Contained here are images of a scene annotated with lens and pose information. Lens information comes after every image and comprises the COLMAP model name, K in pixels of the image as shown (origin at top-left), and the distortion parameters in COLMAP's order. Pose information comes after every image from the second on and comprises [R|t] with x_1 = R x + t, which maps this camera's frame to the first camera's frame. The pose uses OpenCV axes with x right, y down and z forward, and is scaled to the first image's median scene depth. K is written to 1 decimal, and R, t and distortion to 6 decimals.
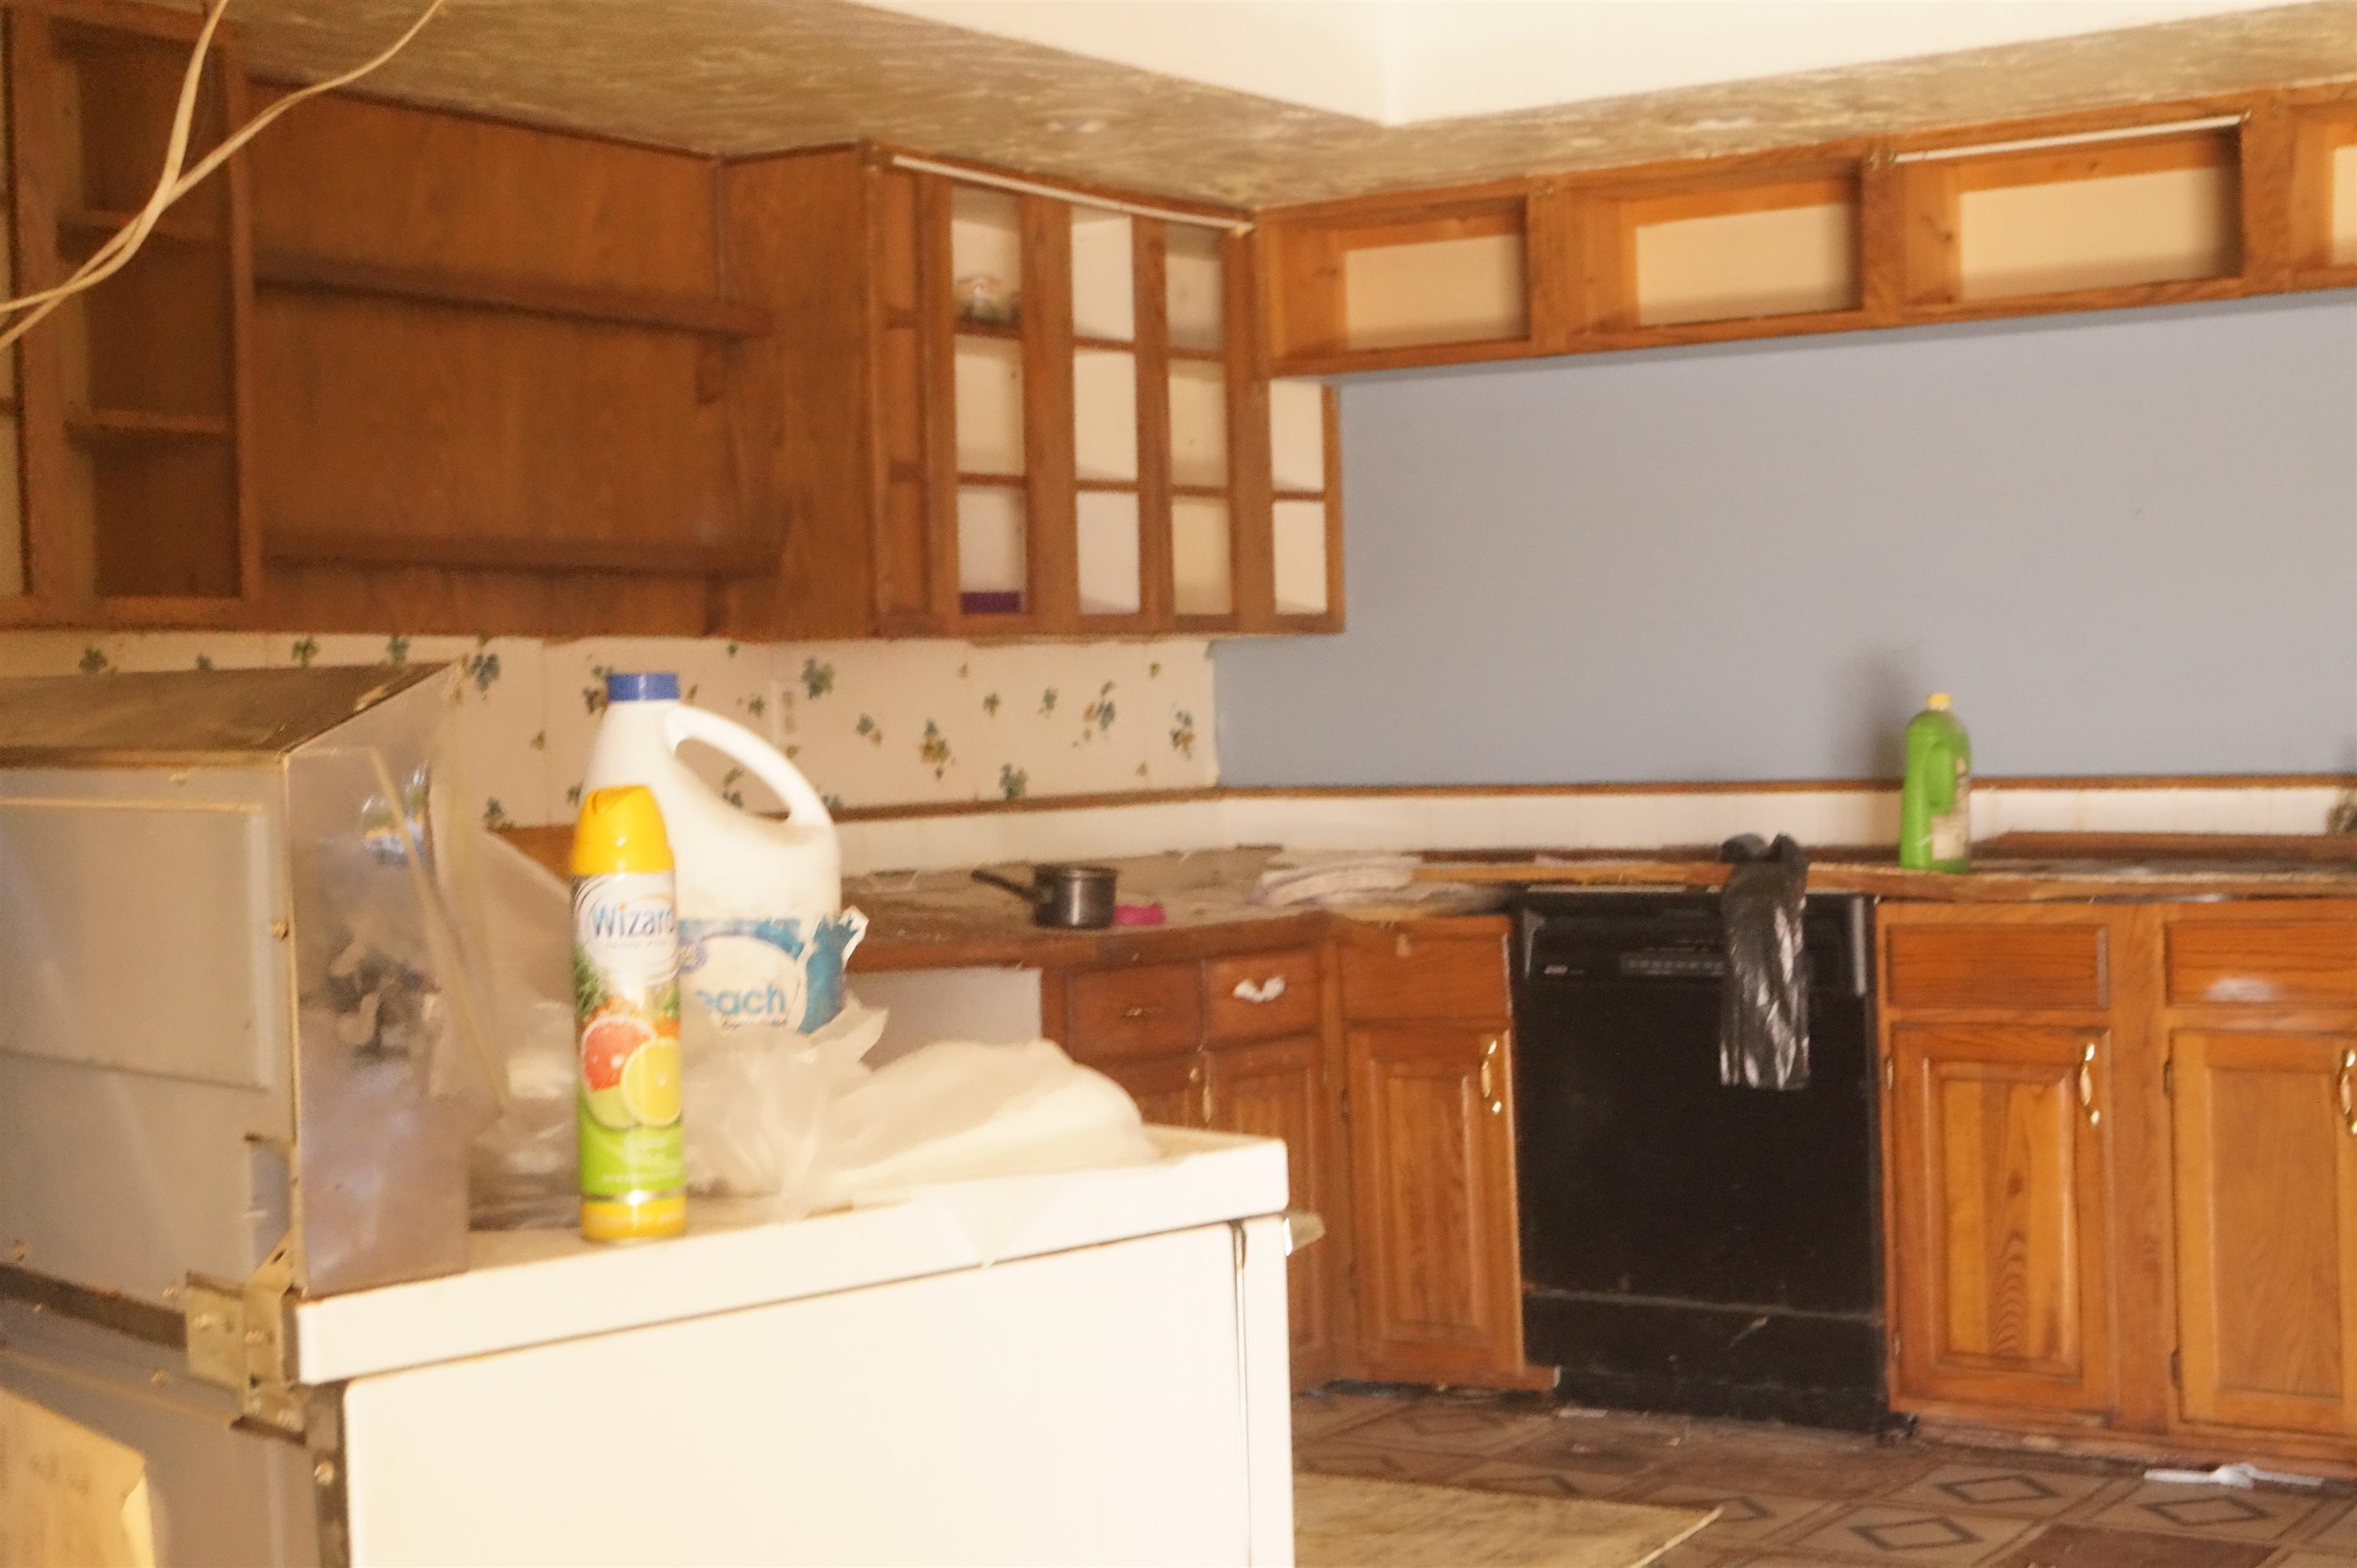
lens RADIAL K [[3545.1, 0, 1178.5], [0, 3545.1, 784.0], [0, 0, 1]] dist [-0.049220, 0.001121]
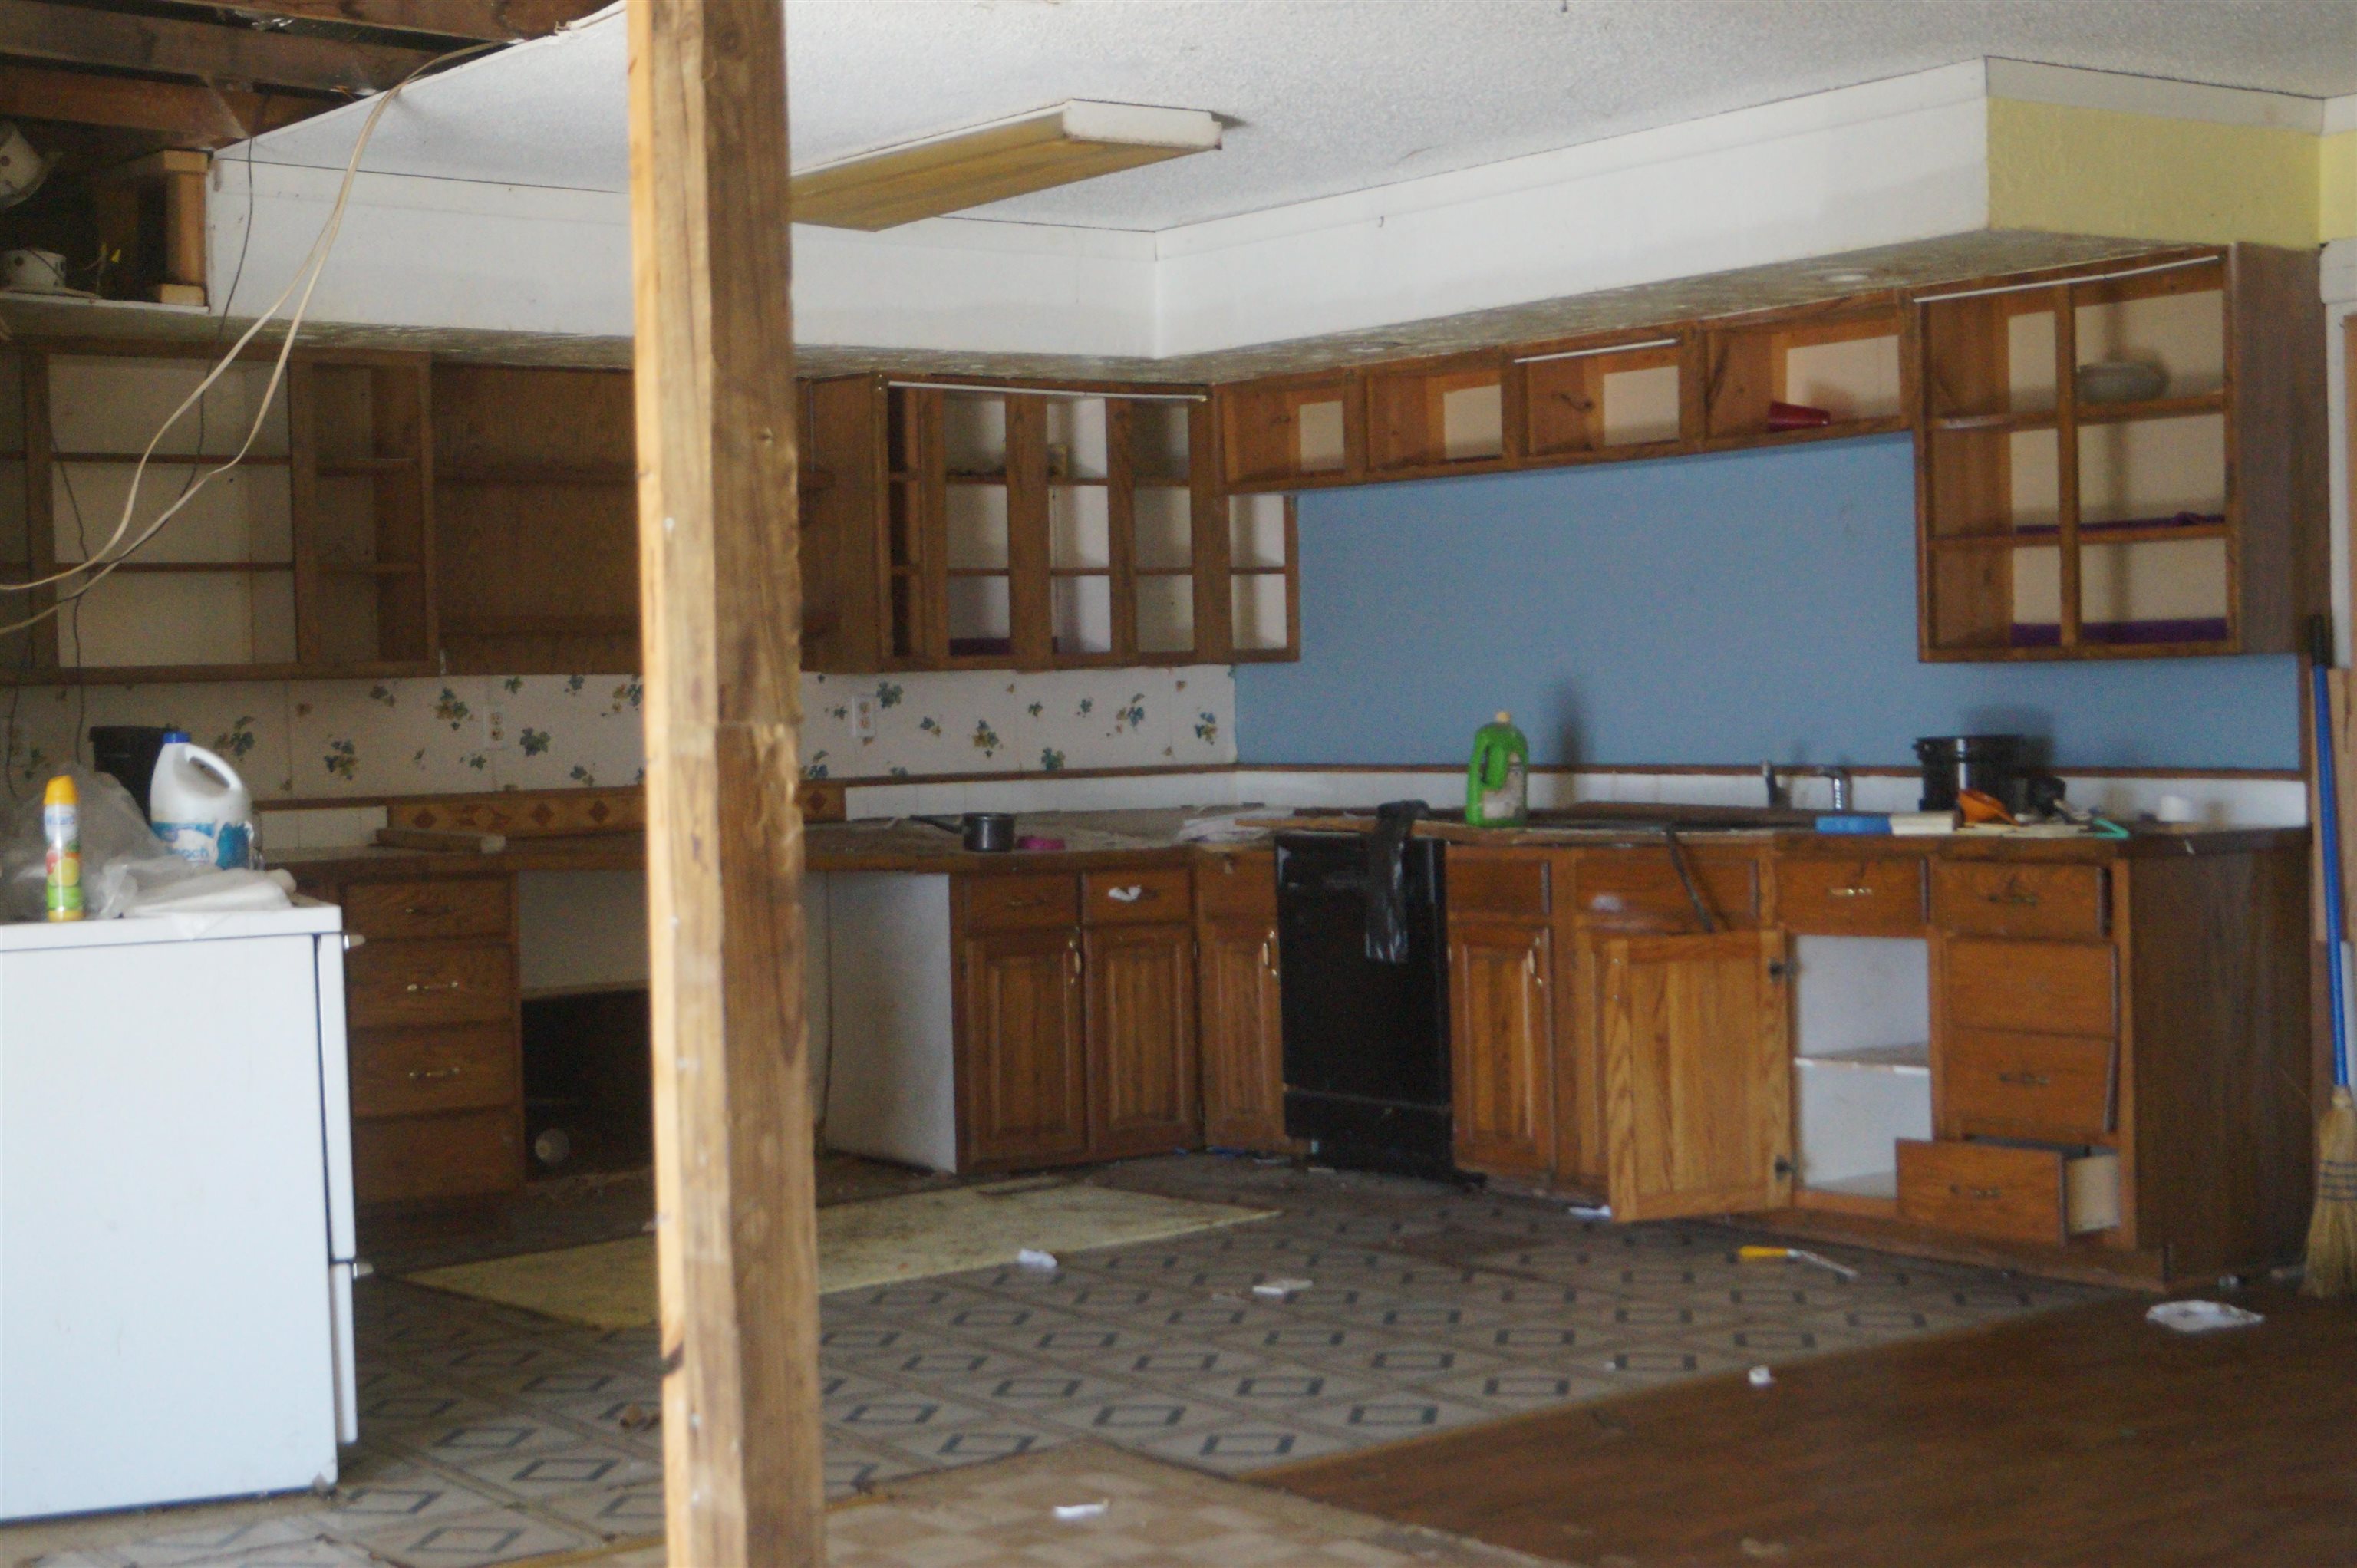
lens RADIAL K [[3610.3, 0, 1178.5], [0, 3610.3, 784.0], [0, 0, 1]] dist [-0.106327, 0.034047]
pose [[0.944820, 0.013885, -0.327295, 0.566396], [-0.009495, 0.999842, 0.015007, -0.015292], [0.327452, -0.011071, 0.944803, -0.514681]]
